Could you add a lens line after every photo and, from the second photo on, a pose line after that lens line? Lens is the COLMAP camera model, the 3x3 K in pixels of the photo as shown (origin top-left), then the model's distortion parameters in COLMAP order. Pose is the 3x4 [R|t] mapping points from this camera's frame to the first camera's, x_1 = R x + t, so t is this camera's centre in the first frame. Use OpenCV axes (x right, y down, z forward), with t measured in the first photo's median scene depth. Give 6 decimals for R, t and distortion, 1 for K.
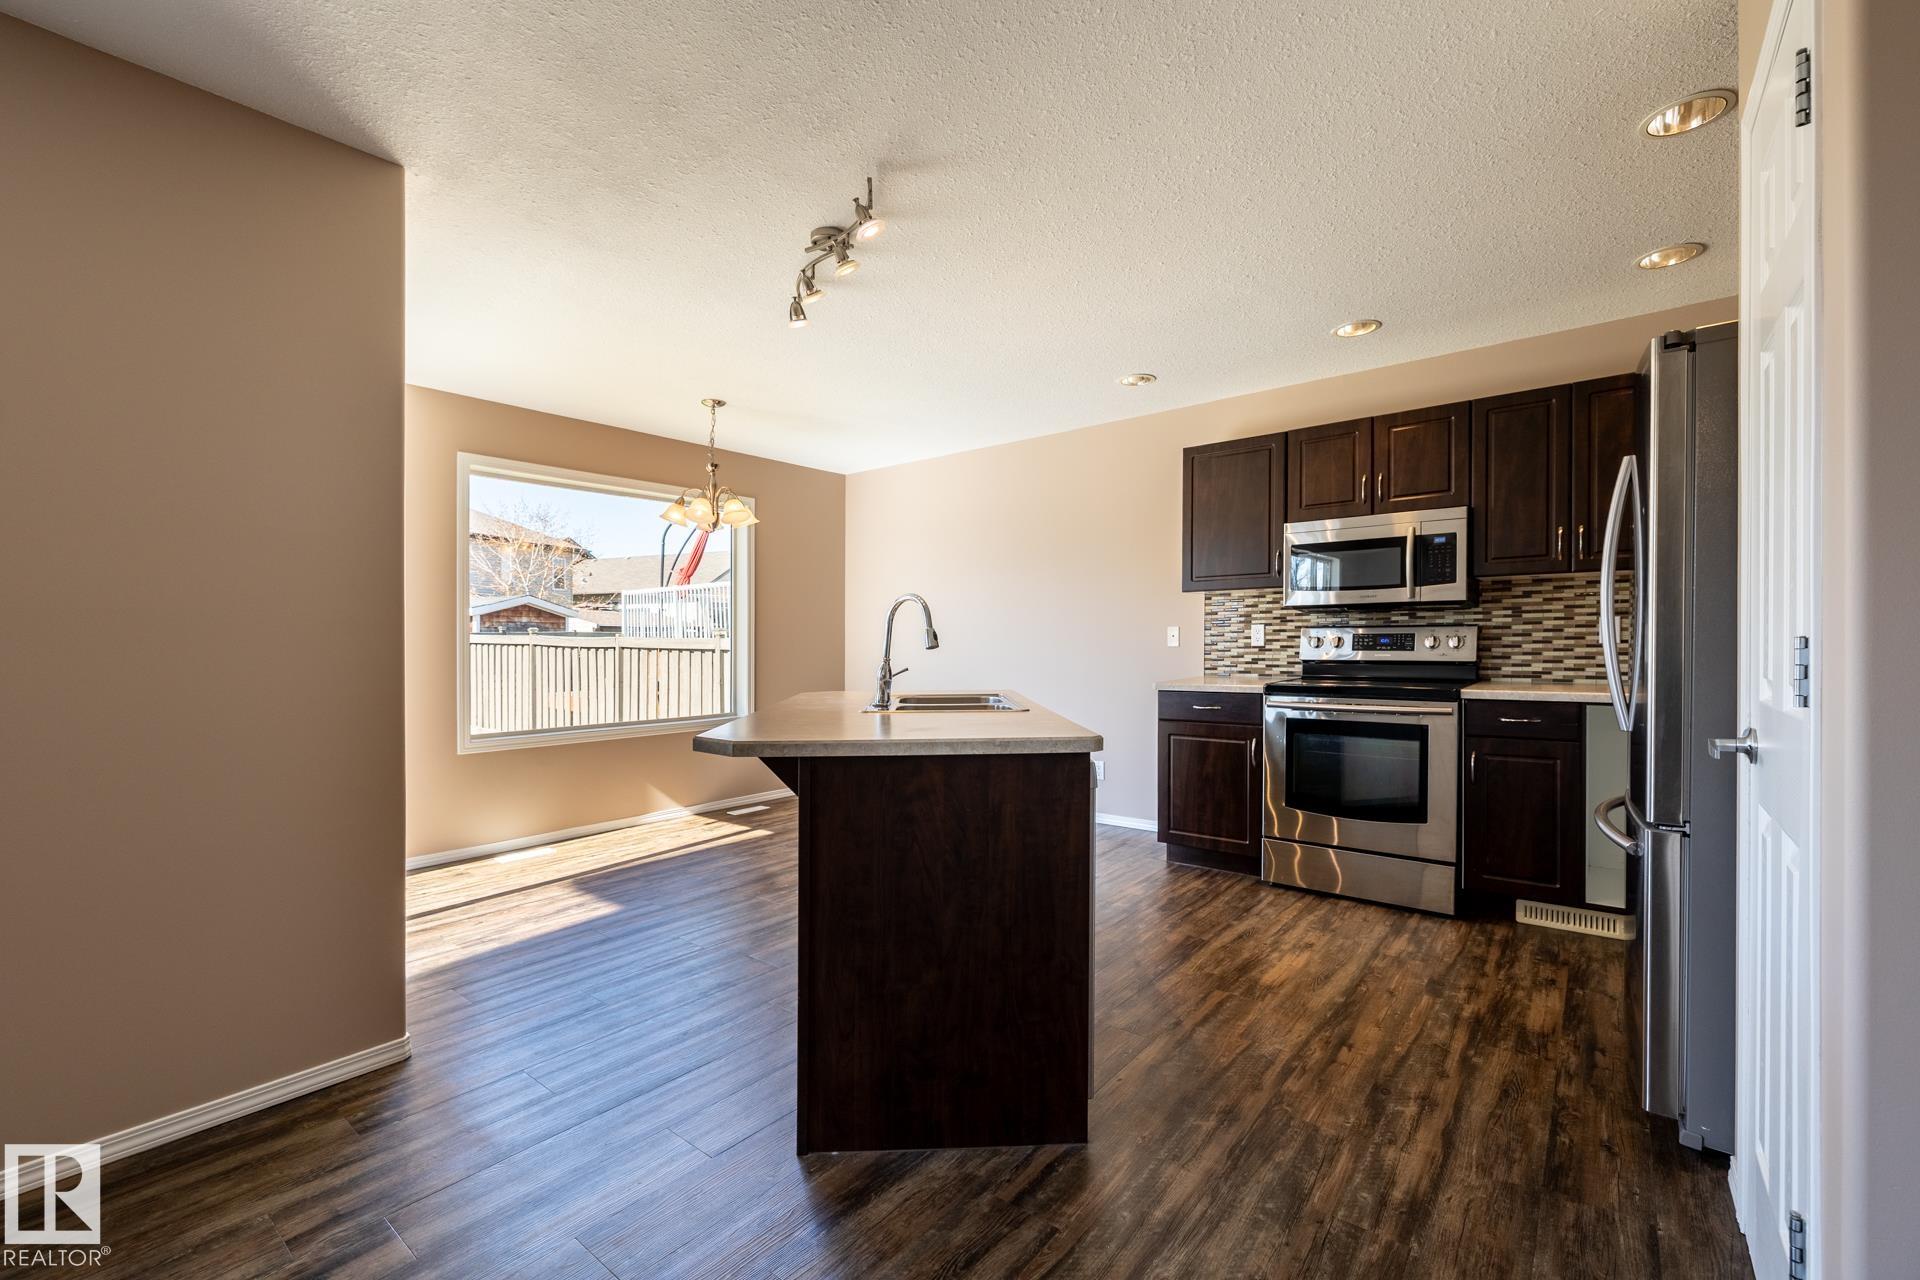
lens RADIAL K [[827.6, 0, 950.0], [0, 827.6, 650.2], [0, 0, 1]] dist [-0.003410, 0.000455]
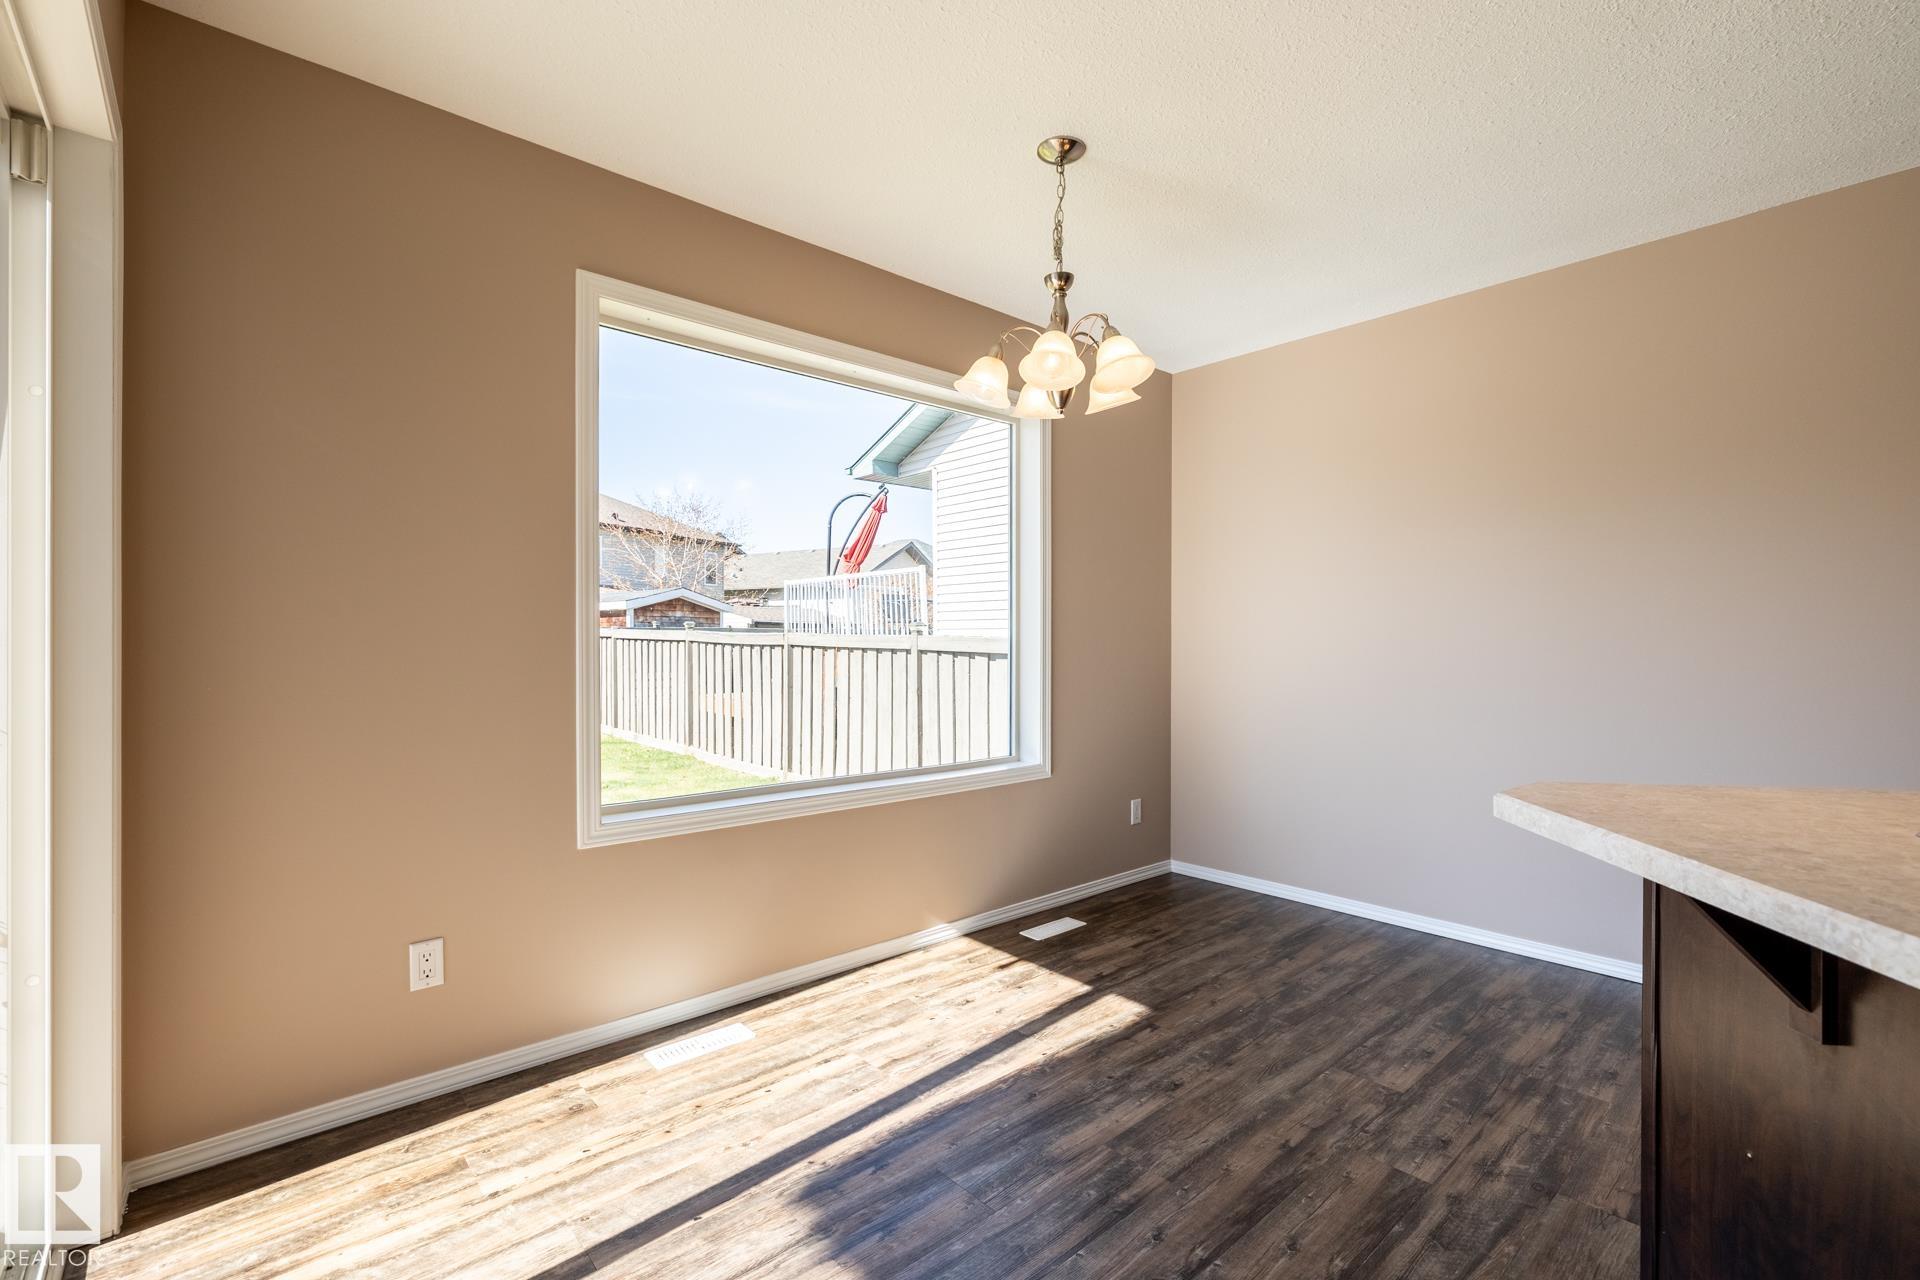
lens RADIAL K [[827.6, 0, 953.9], [0, 827.6, 679.9], [0, 0, 1]] dist [-0.003410, 0.000455]
pose [[0.988624, 0.020749, -0.148971, -0.114251], [-0.015708, 0.999266, 0.034937, -0.000473], [0.149587, -0.032199, 0.988224, 0.209511]]
